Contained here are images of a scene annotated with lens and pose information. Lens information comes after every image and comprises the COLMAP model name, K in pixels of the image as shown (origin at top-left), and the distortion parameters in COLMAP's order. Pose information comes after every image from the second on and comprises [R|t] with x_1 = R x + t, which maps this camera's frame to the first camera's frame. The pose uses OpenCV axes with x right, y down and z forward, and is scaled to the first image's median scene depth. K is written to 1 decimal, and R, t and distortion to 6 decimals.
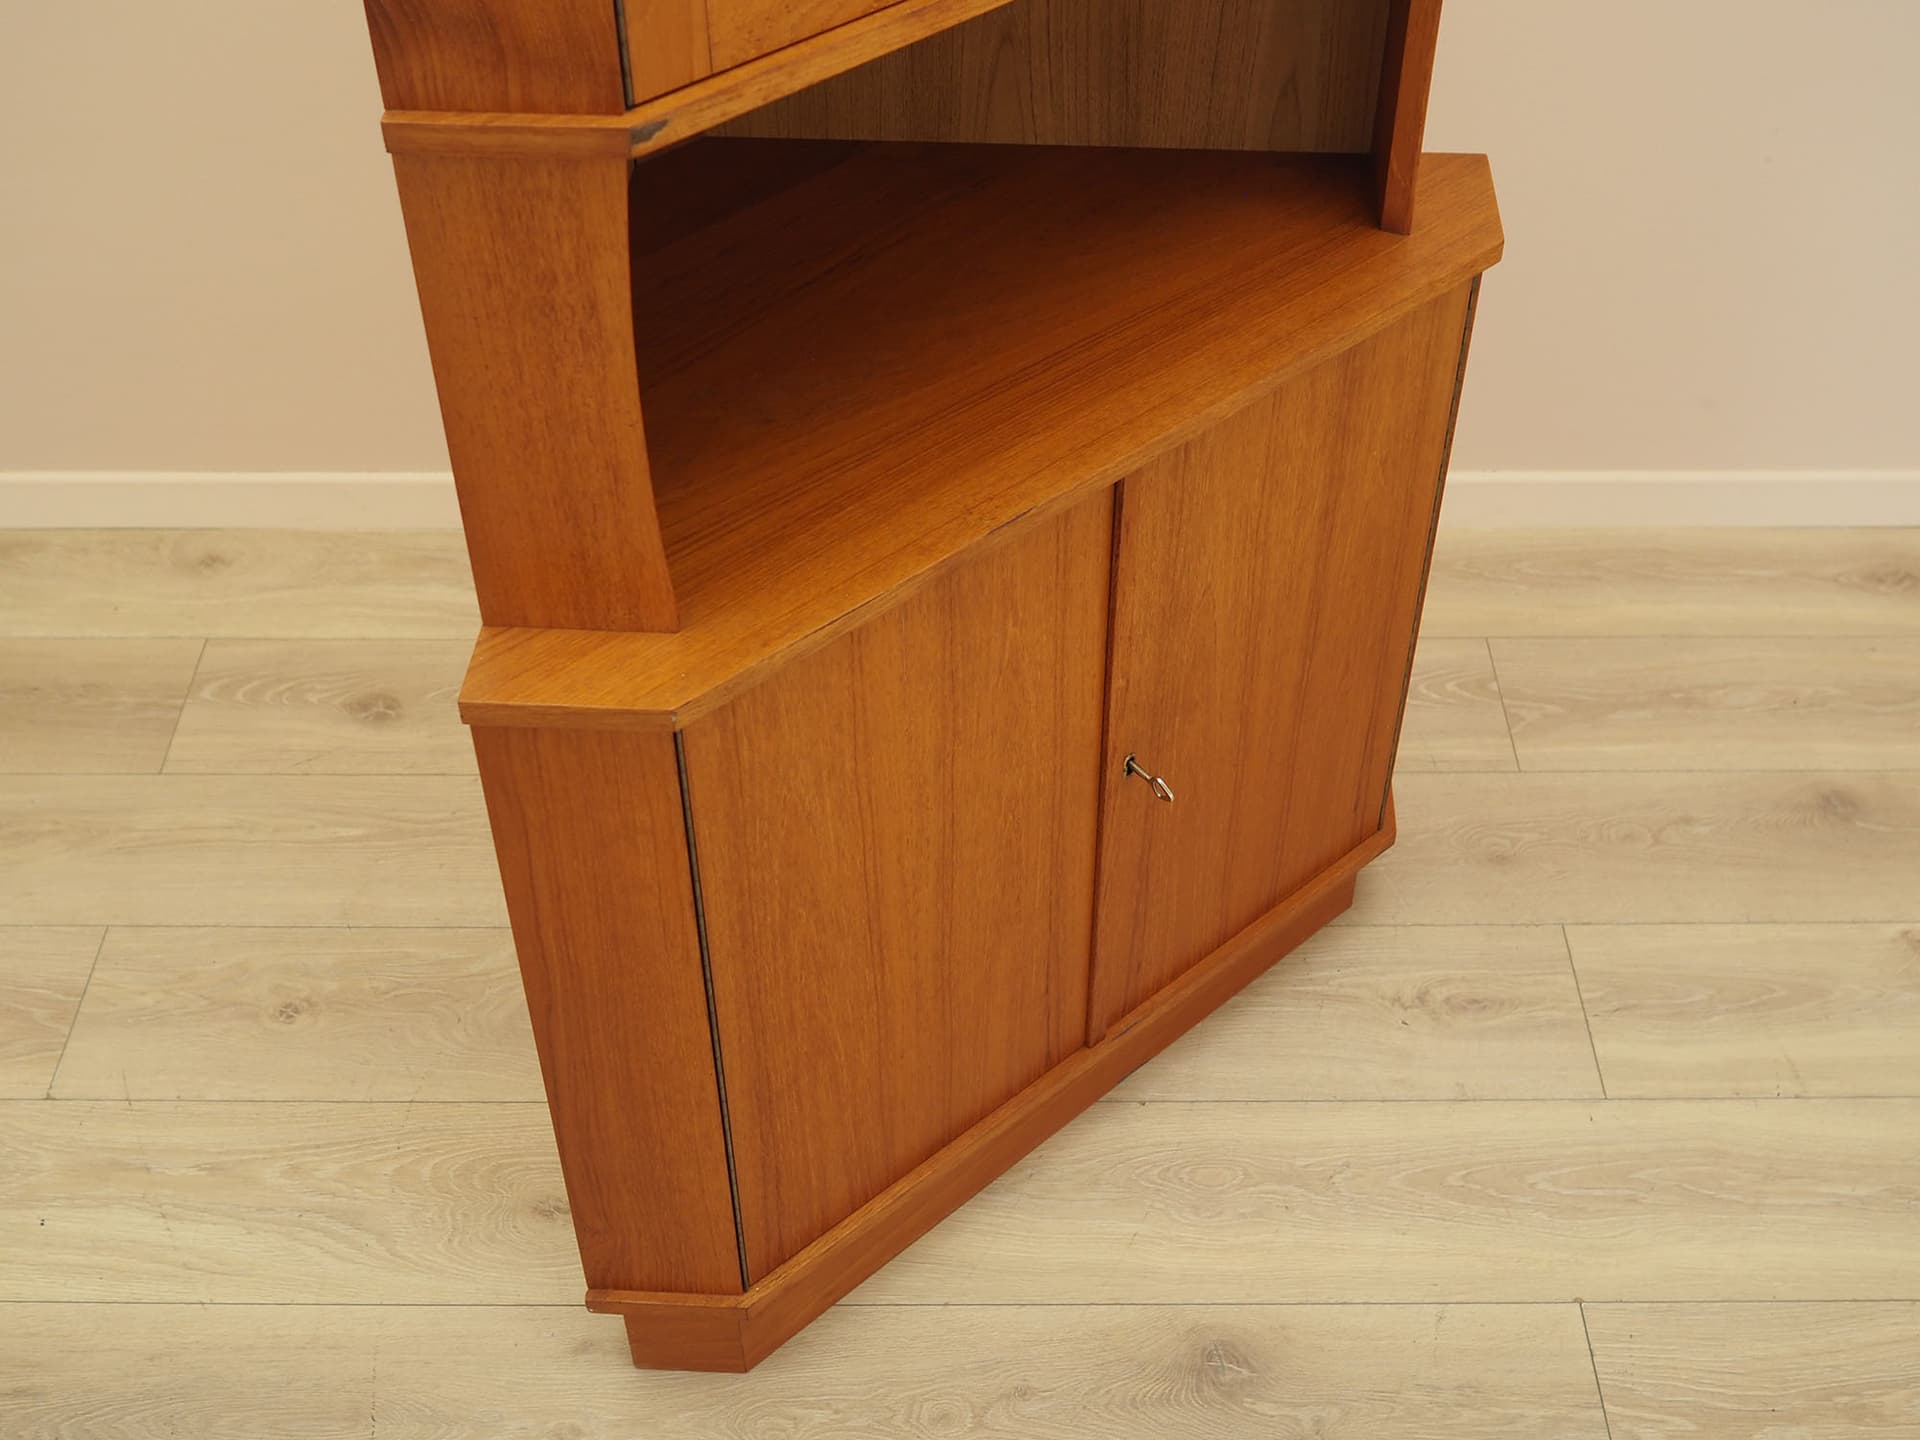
lens RADIAL K [[2299.1, 0, 960.0], [0, 2299.1, 720.0], [0, 0, 1]] dist [-0.013182, 0.012228]
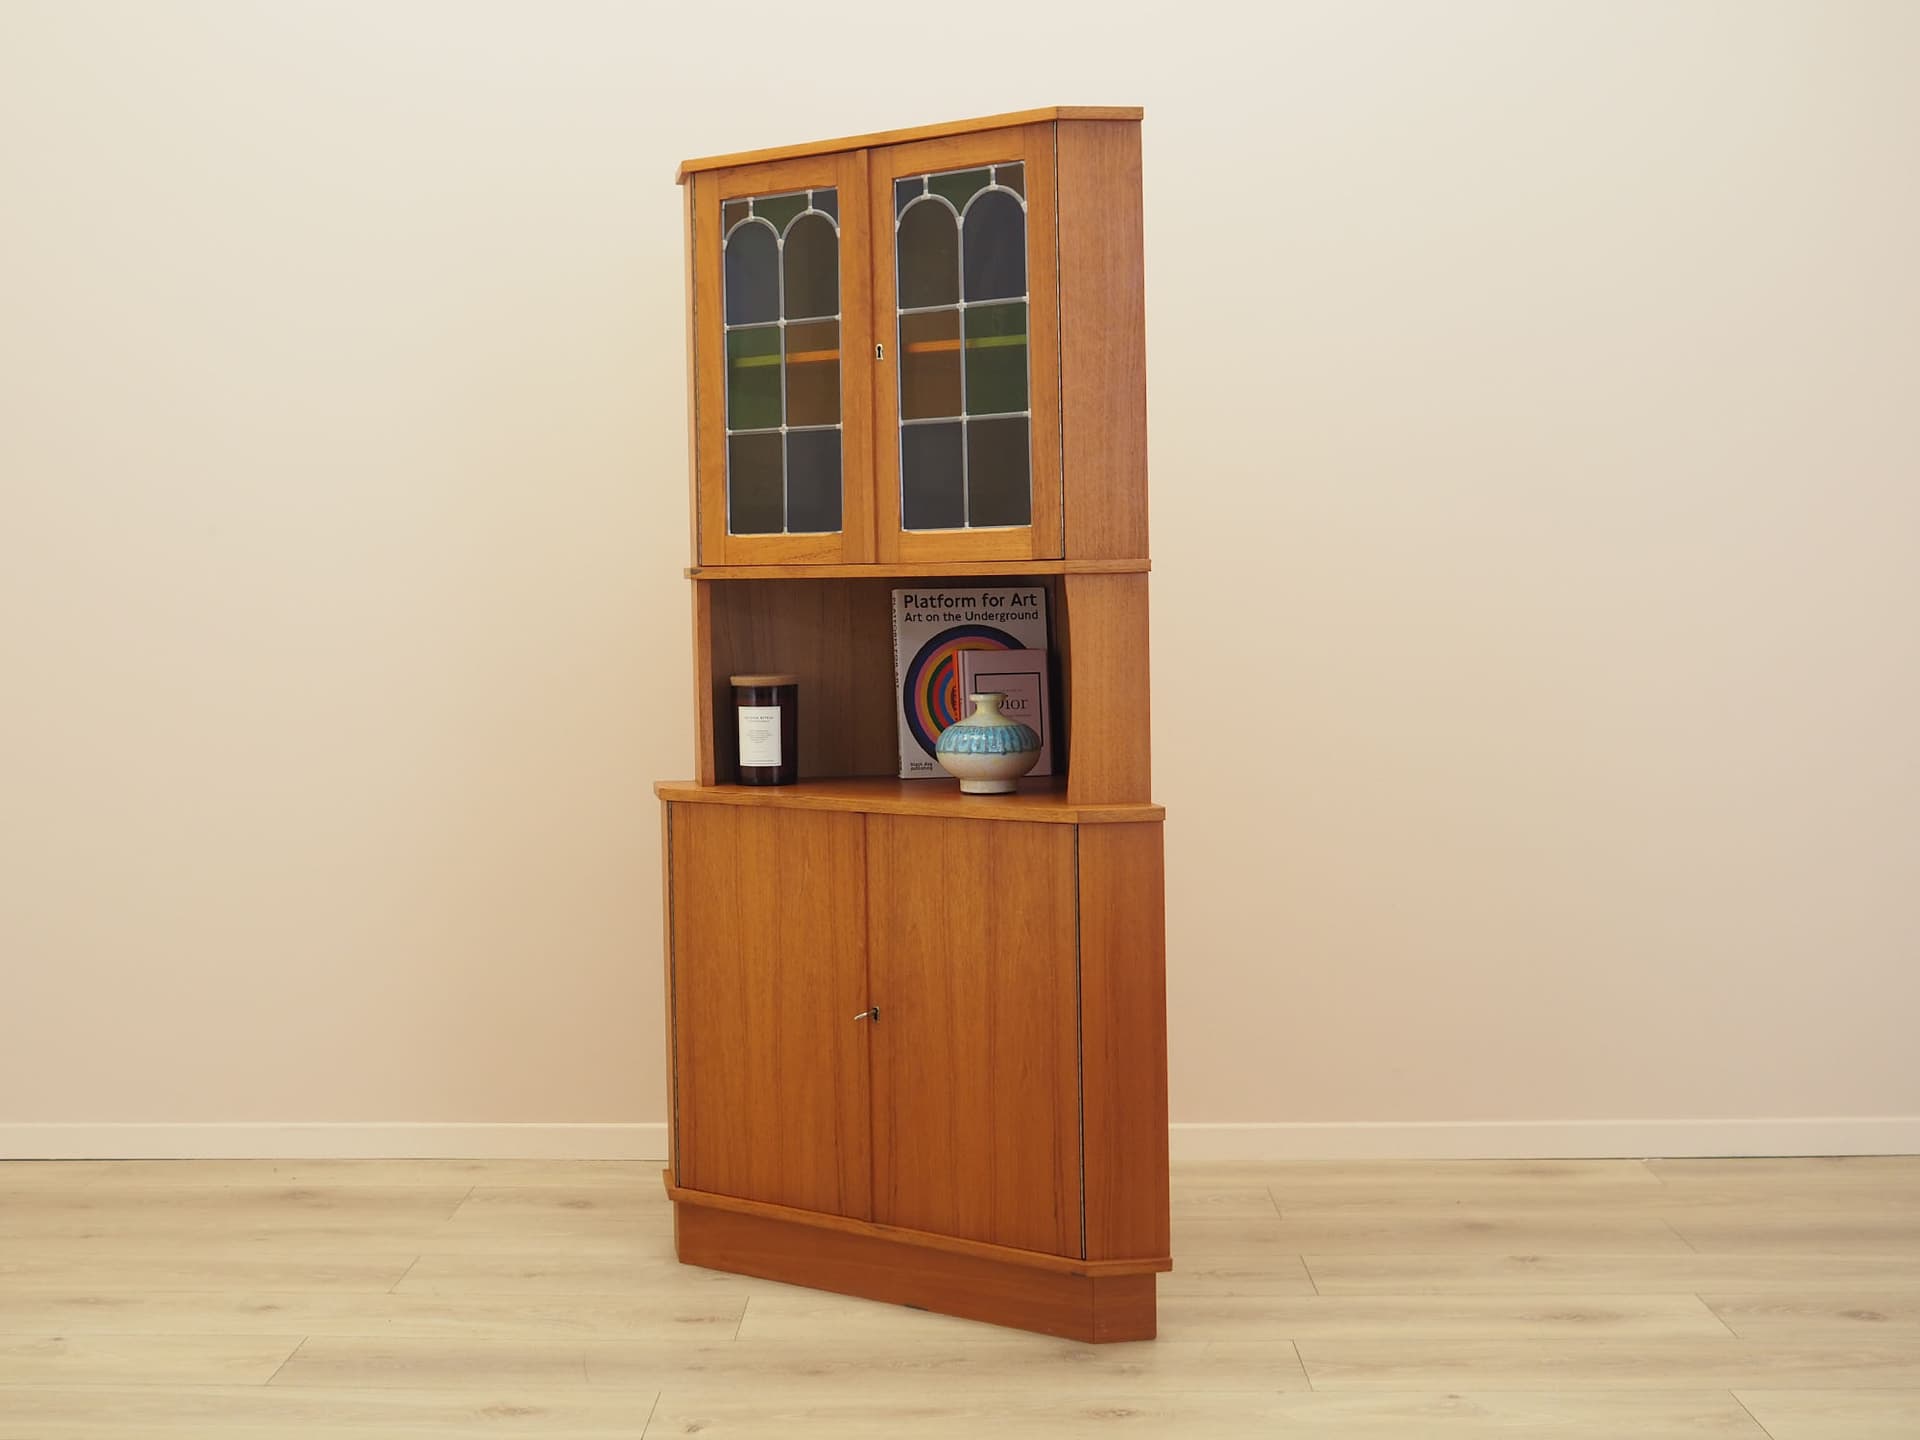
lens RADIAL K [[2389.8, 0, 918.1], [0, 2389.8, 708.9], [0, 0, 1]] dist [-0.012977, -0.009173]
pose [[0.231386, 0.055989, -0.971249, 2.466225], [-0.657286, 0.745024, -0.113641, 0.041309], [0.717242, 0.664683, 0.209189, 0.527196]]
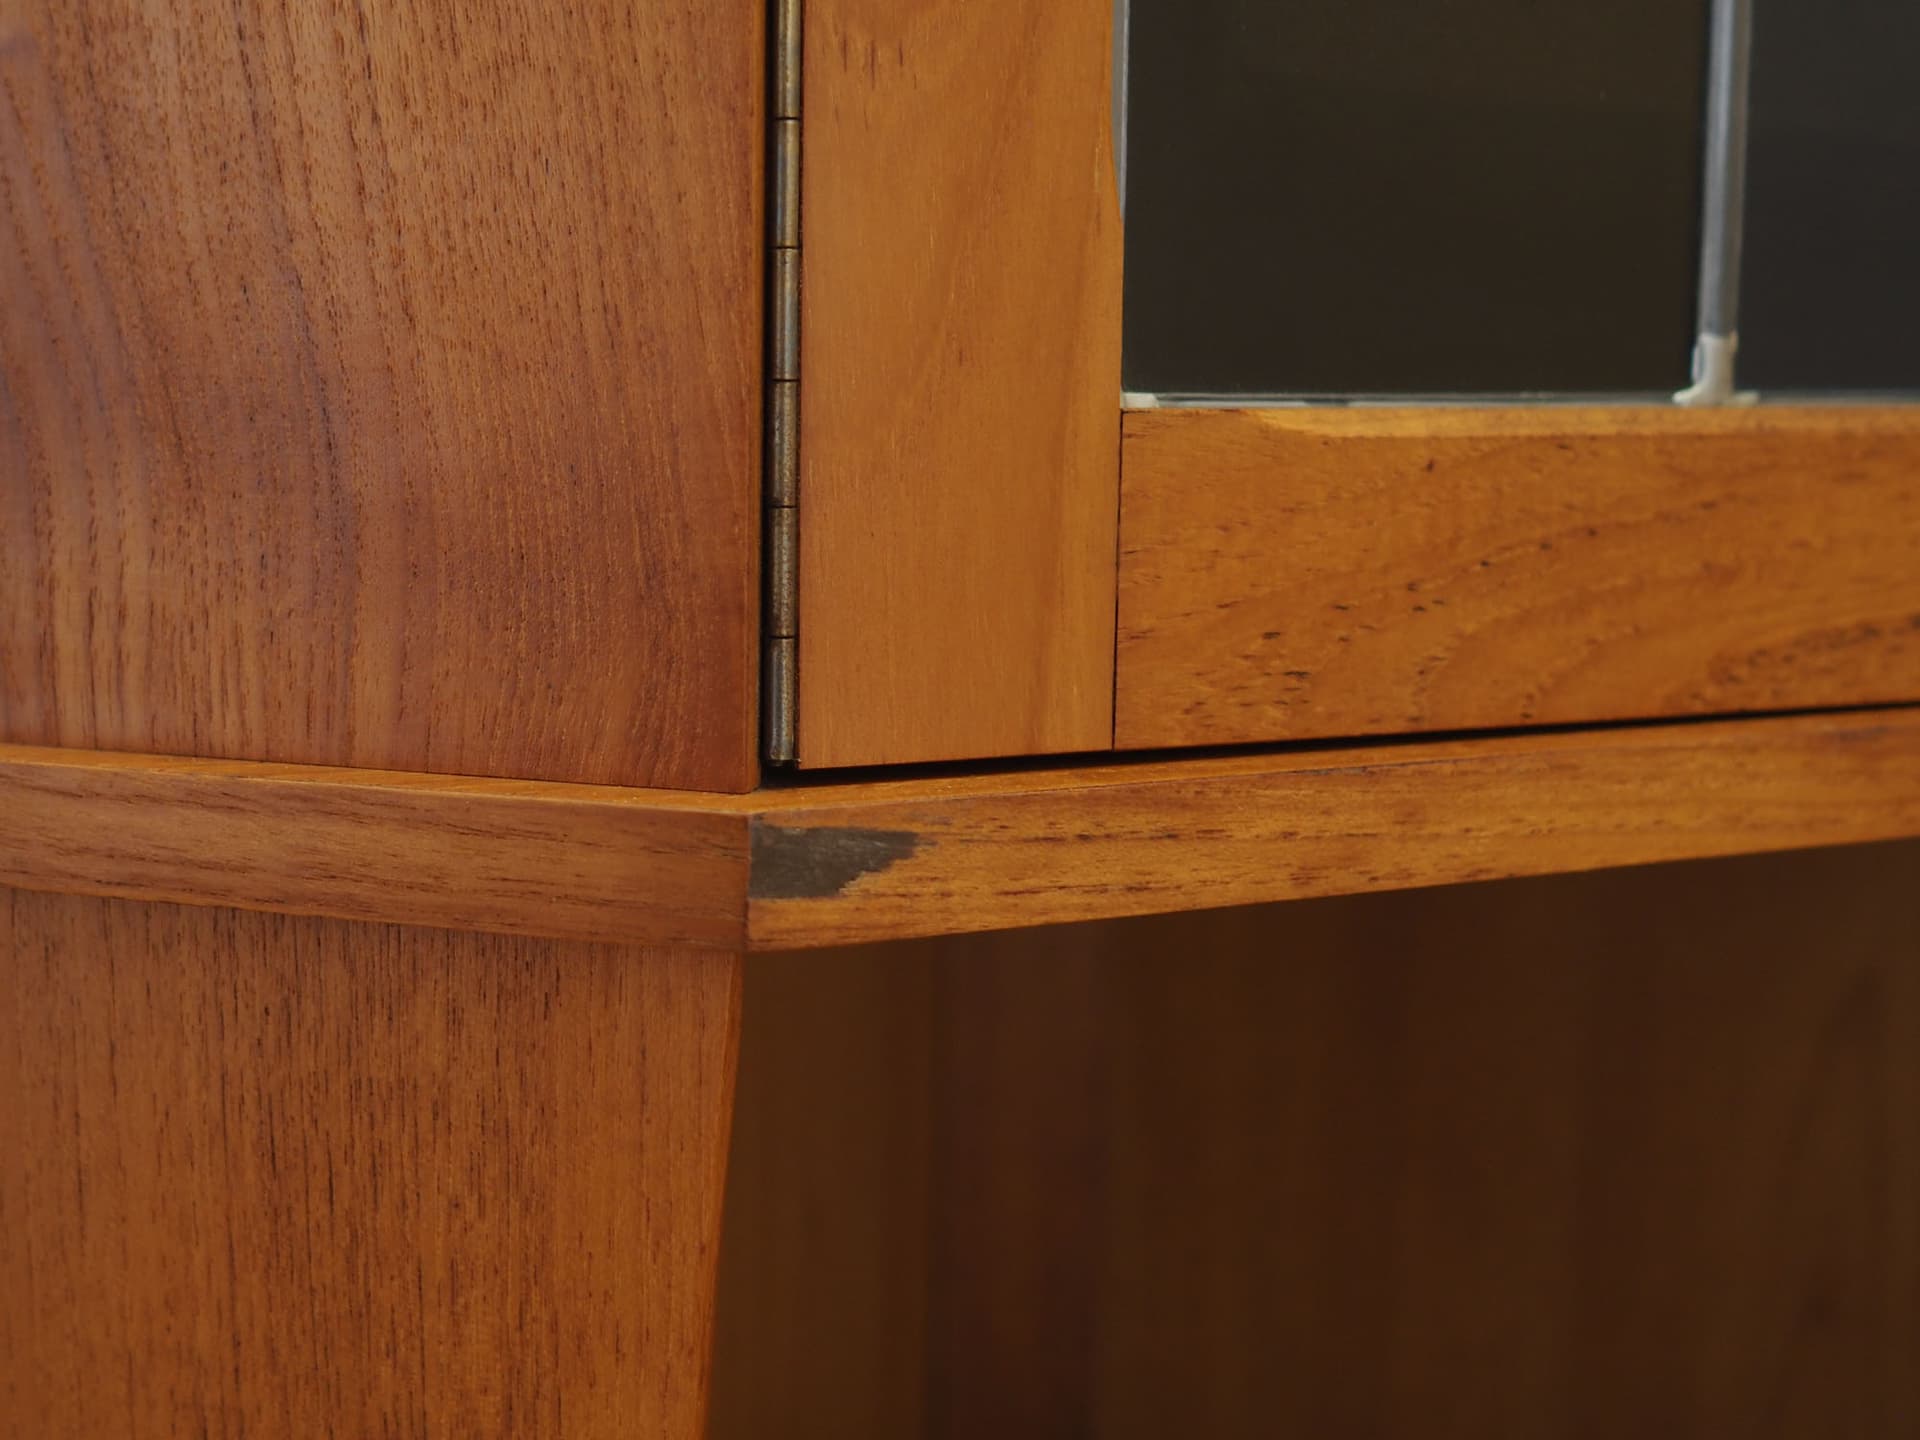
lens RADIAL K [[2548.4, 0, 668.4], [0, 2548.4, 718.4], [0, 0, 1]] dist [-0.003121, -0.007492]
pose [[0.953609, 0.047979, -0.297200, -0.056248], [-0.211927, 0.808147, -0.549532, -0.088988], [0.213815, 0.587023, 0.780825, 0.613133]]
